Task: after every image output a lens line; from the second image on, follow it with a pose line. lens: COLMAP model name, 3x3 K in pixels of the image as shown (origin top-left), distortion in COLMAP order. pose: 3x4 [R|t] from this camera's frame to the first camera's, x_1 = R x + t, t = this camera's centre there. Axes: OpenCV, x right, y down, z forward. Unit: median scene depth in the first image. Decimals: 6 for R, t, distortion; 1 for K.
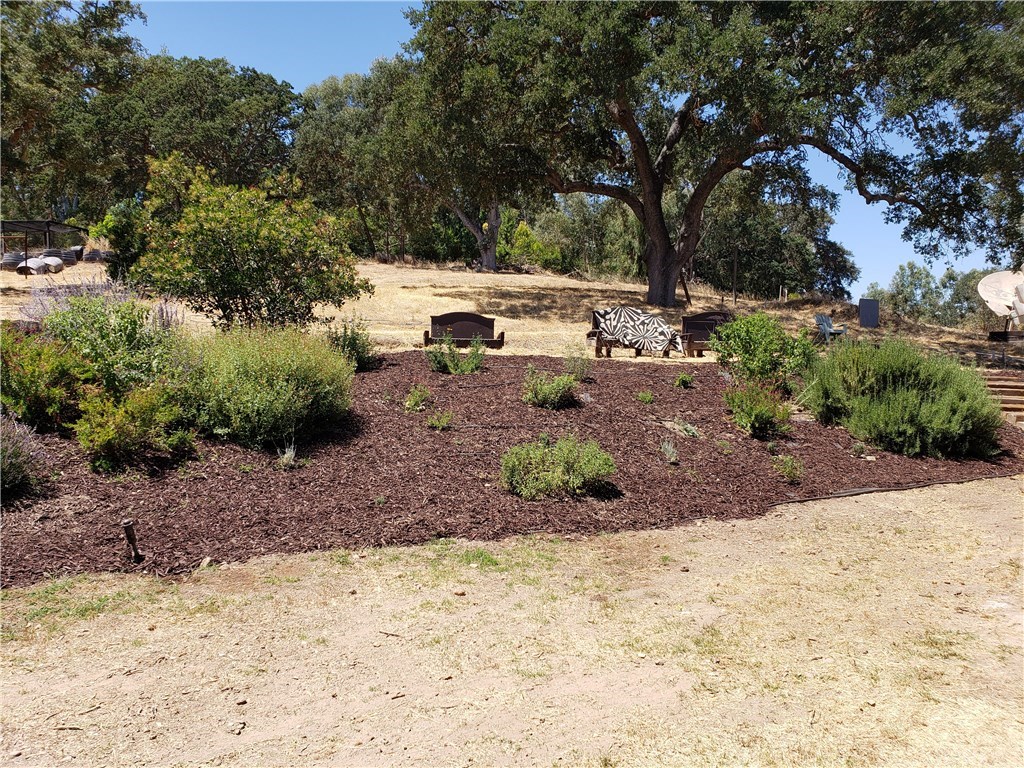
lens RADIAL K [[792.9, 0, 512.3], [0, 792.9, 390.1], [0, 0, 1]] dist [0.050604, -0.034976]
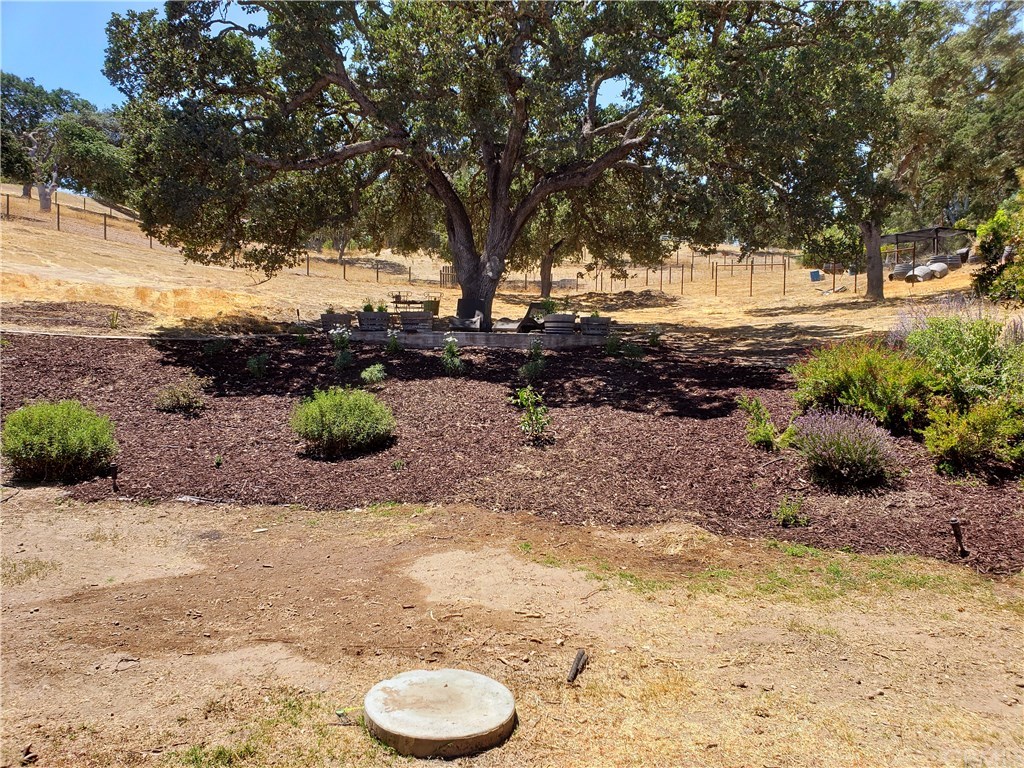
lens RADIAL K [[792.9, 0, 515.2], [0, 792.9, 386.5], [0, 0, 1]] dist [0.050604, -0.034976]
pose [[0.534107, 0.027385, -0.844973, 0.113995], [-0.028776, 0.999485, 0.014203, -0.019711], [0.844927, 0.016729, 0.534620, -0.119318]]
